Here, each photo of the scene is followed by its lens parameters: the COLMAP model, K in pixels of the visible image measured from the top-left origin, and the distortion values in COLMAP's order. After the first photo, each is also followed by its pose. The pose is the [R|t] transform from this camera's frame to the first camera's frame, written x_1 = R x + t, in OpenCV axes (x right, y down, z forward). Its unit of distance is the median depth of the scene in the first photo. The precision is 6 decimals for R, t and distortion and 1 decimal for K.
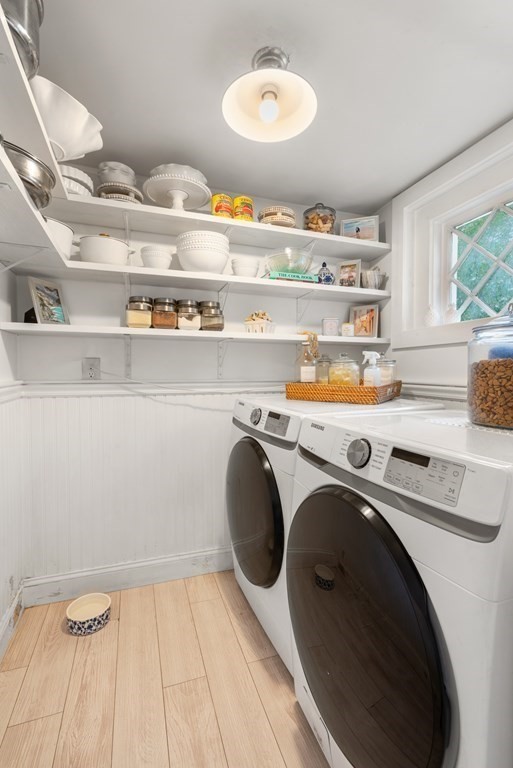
lens RADIAL K [[350.2, 0, 256.5], [0, 350.2, 384.0], [0, 0, 1]] dist [-0.000808, 0.000149]
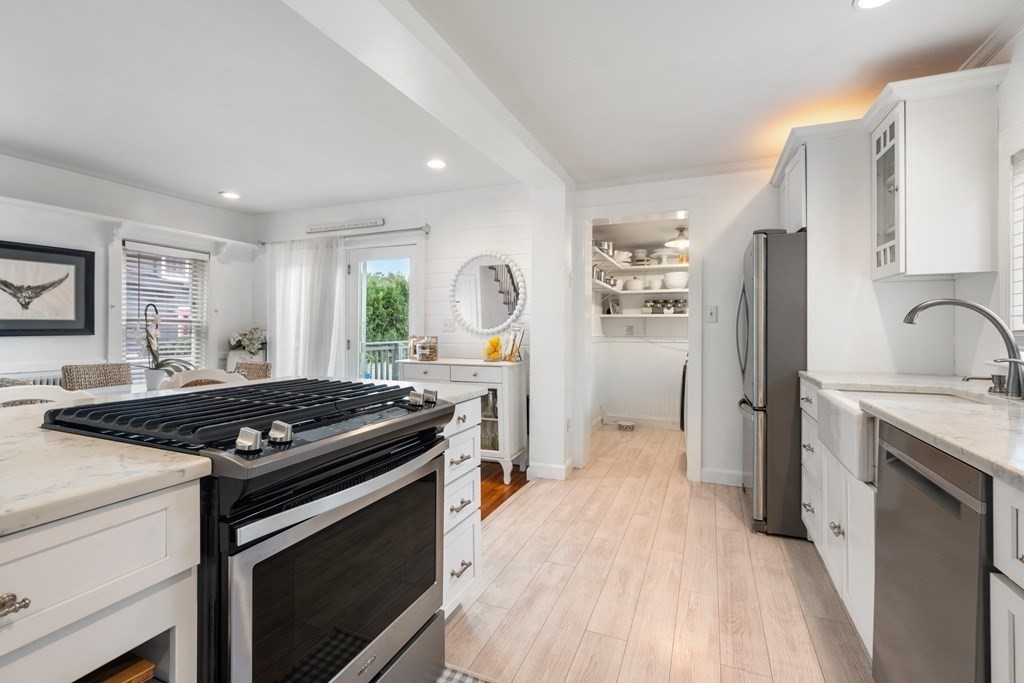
lens RADIAL K [[466.9, 0, 507.1], [0, 466.9, 334.8], [0, 0, 1]] dist [-0.000808, 0.000149]
pose [[0.729531, 0.004295, -0.683934, 1.165510], [-0.026832, 0.999390, -0.022345, 0.083364], [0.683421, 0.034653, 0.729202, -2.017794]]
